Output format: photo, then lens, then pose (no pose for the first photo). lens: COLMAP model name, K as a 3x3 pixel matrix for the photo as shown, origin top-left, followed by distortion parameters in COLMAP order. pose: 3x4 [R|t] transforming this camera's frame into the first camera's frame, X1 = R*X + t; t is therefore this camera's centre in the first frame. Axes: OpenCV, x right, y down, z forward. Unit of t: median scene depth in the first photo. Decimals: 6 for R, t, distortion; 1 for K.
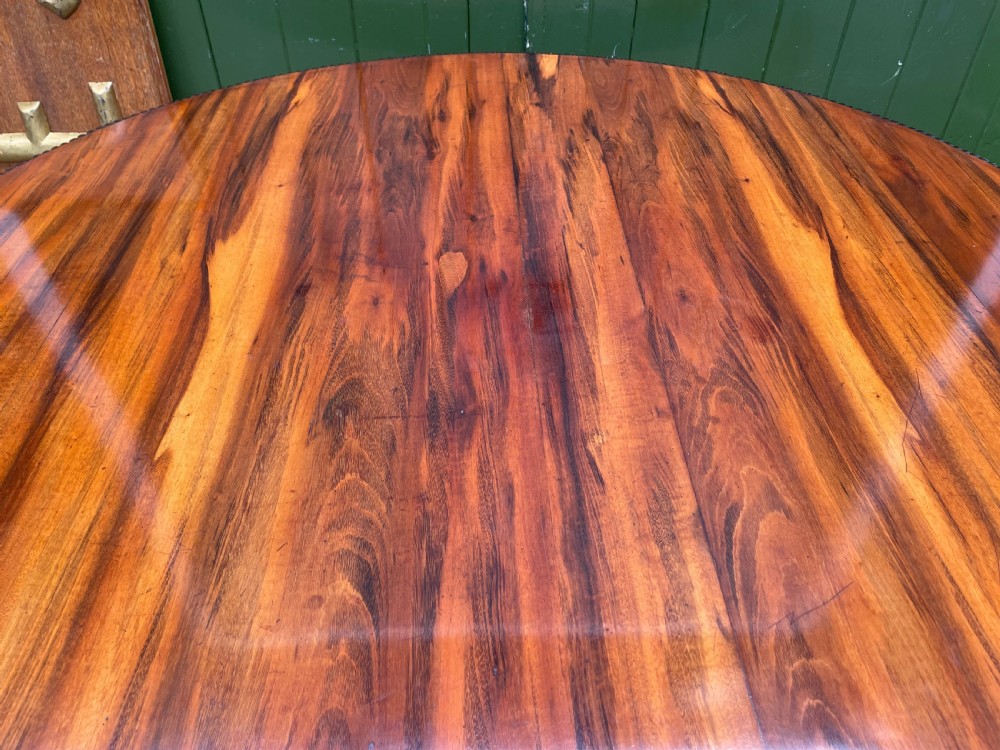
lens RADIAL K [[764.7, 0, 512.4], [0, 764.7, 364.6], [0, 0, 1]] dist [0.080429, -0.111656]
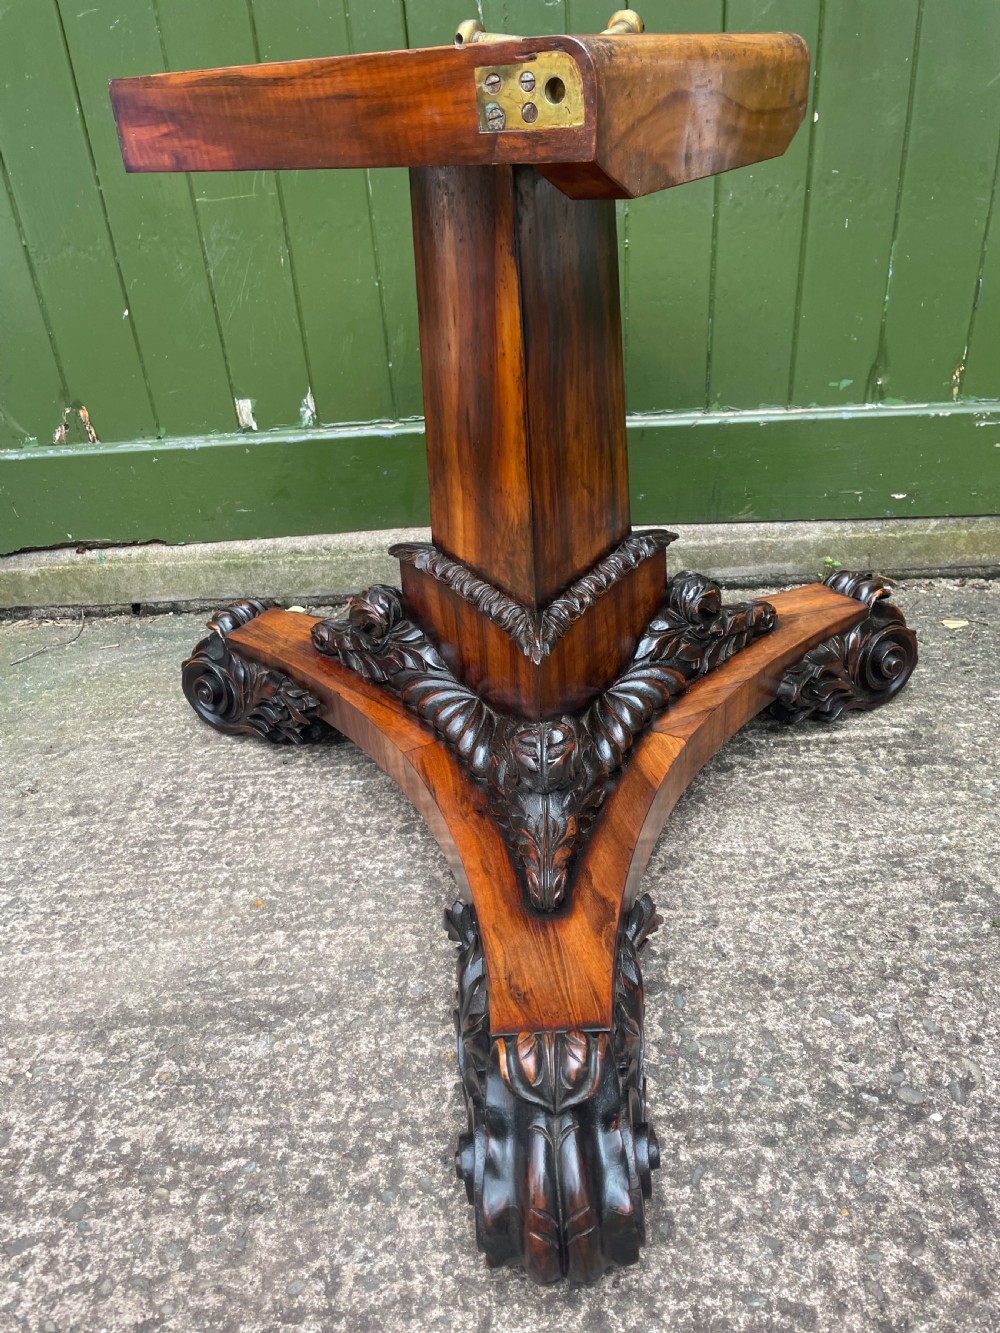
lens RADIAL K [[1019.4, 0, 501.5], [0, 1019.4, 652.1], [0, 0, 1]] dist [0.080429, -0.111656]
pose [[0.994307, -0.035477, -0.100473, 0.202776], [0.013342, 0.976977, -0.212927, 0.625622], [0.105714, 0.210374, 0.971889, 0.260841]]
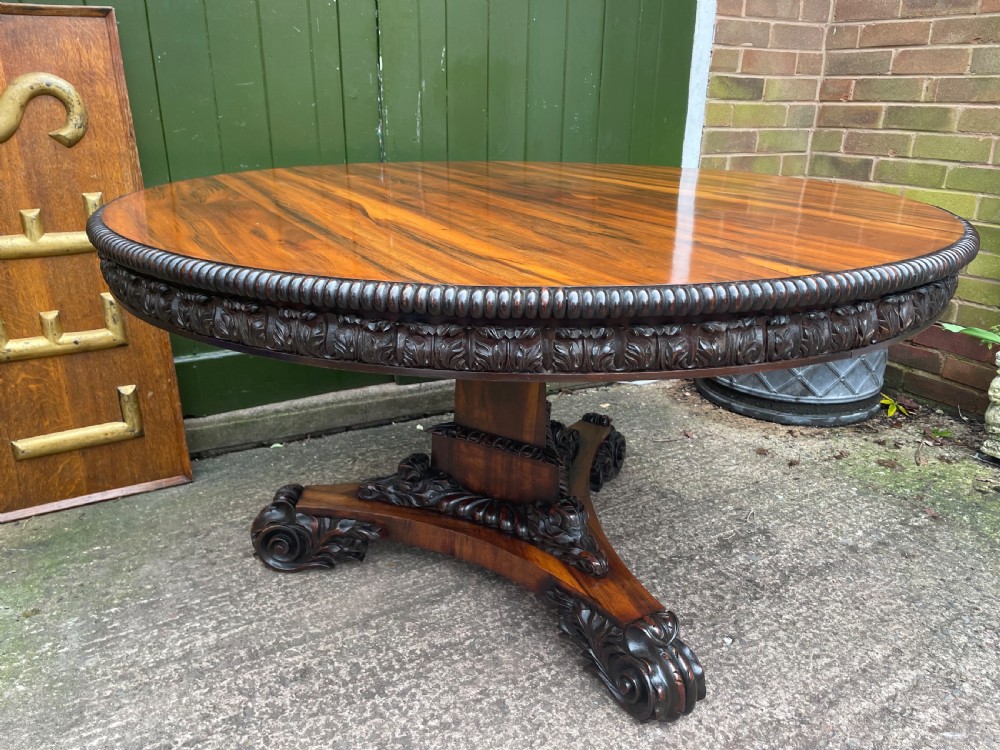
lens RADIAL K [[764.7, 0, 511.2], [0, 764.7, 384.5], [0, 0, 1]] dist [0.080429, -0.111656]
pose [[0.908898, -0.152196, 0.388253, -0.746689], [0.277285, 0.915956, -0.290066, 0.916294], [-0.311475, 0.371297, 0.874712, -0.497918]]
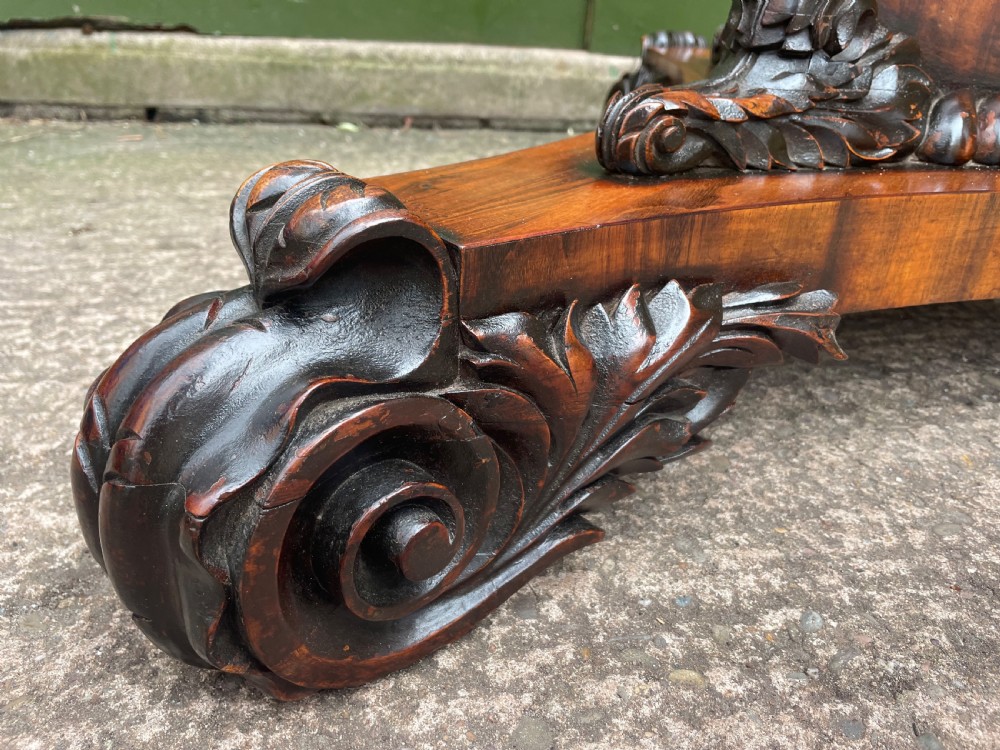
lens RADIAL K [[764.7, 0, 493.7], [0, 764.7, 374.3], [0, 0, 1]] dist [0.080429, -0.111656]
pose [[0.988071, -0.030471, 0.150957, -0.421798], [0.064524, 0.971954, -0.226147, 0.873544], [-0.139832, 0.233190, 0.962325, 0.989556]]
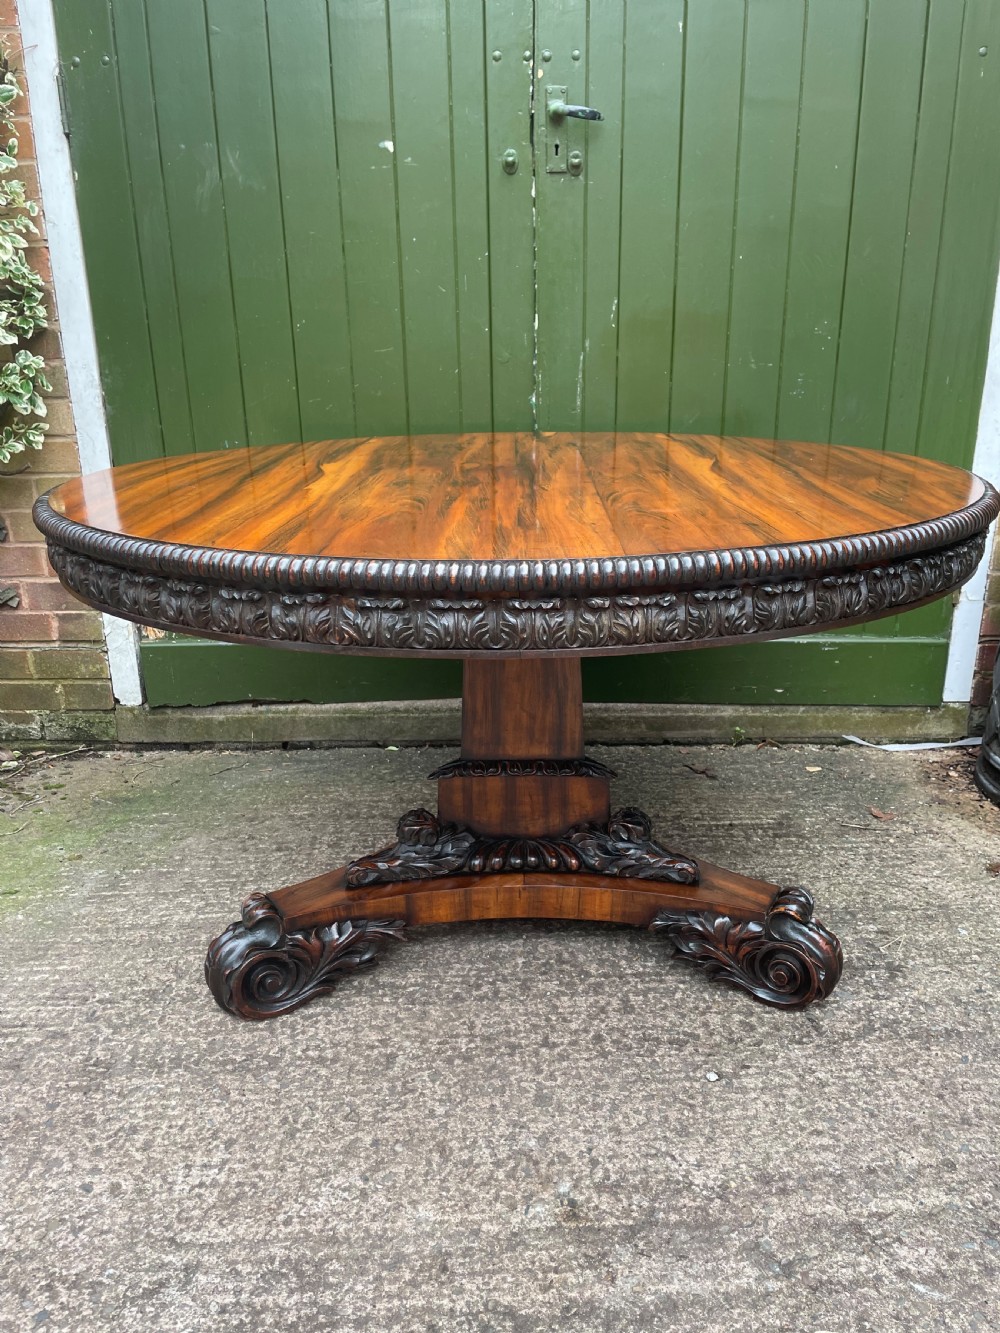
lens RADIAL K [[1019.4, 0, 514.5], [0, 1019.4, 676.4], [0, 0, 1]] dist [0.080429, -0.111656]
pose [[0.998401, -0.012436, -0.055151, 0.130062], [-0.010470, 0.917959, -0.396537, 1.166182], [0.055558, 0.396480, 0.916361, -0.800904]]
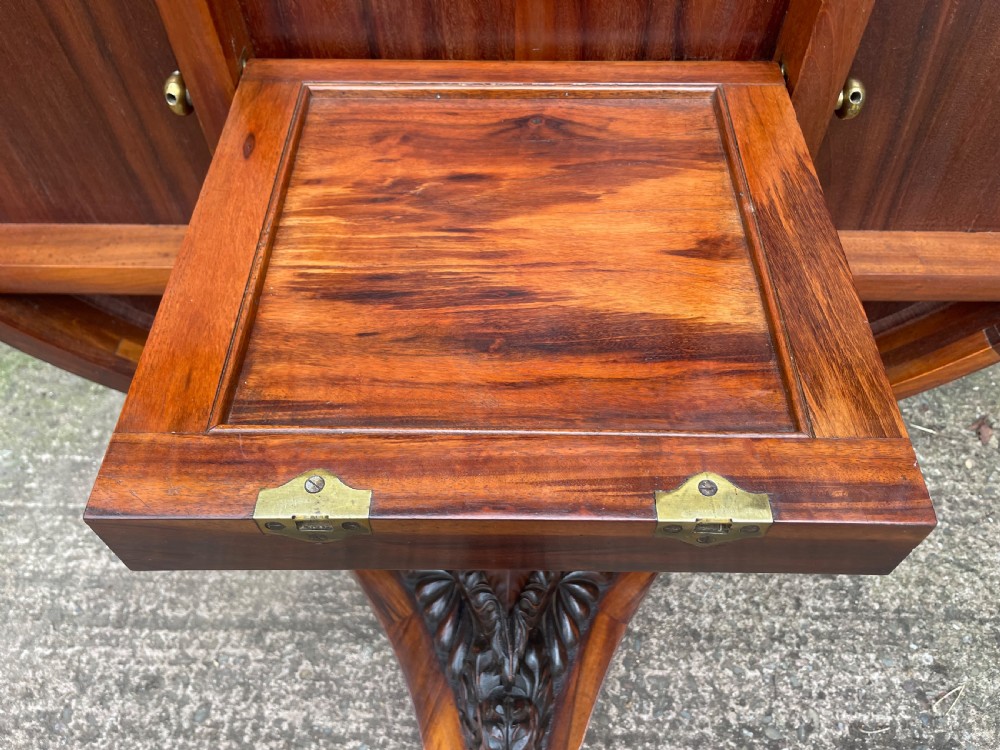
lens RADIAL K [[764.7, 0, 507.9], [0, 764.7, 371.0], [0, 0, 1]] dist [0.080429, -0.111656]
pose [[0.993628, 0.083935, -0.075221, 0.102960], [-0.065850, 0.973960, 0.216947, -0.013906], [0.091472, -0.210612, 0.973281, 0.269515]]
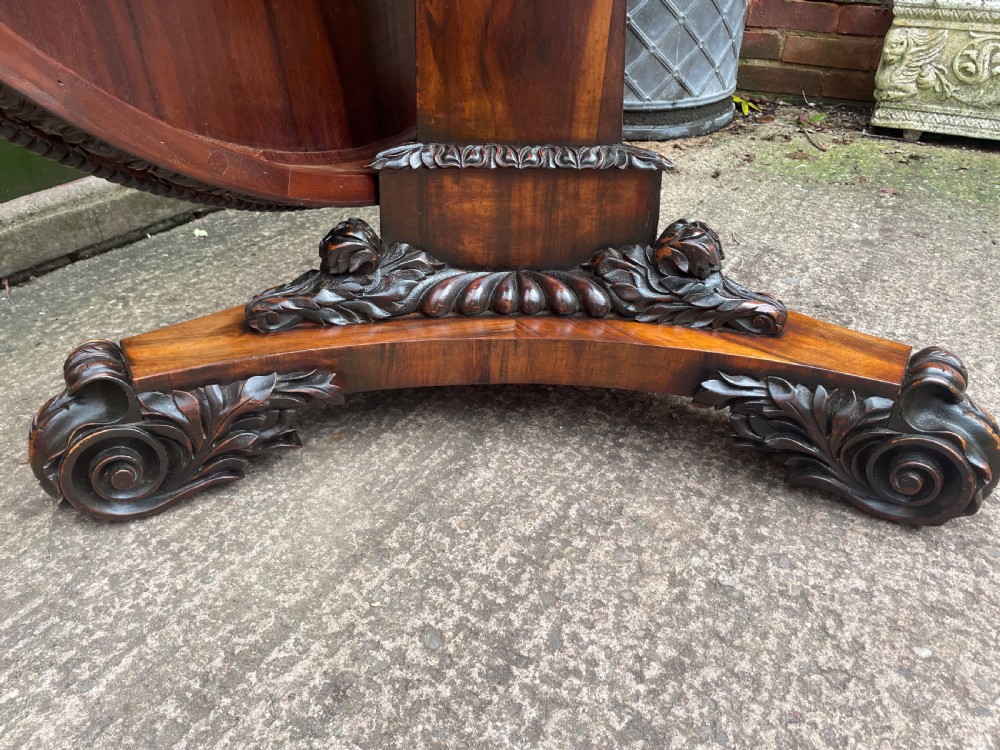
lens RADIAL K [[764.7, 0, 510.0], [0, 764.7, 376.1], [0, 0, 1]] dist [0.080429, -0.111656]
pose [[0.589759, -0.452314, 0.669026, -0.883200], [0.542685, 0.835475, 0.086459, 0.623000], [-0.598061, 0.312081, 0.738193, 0.619726]]
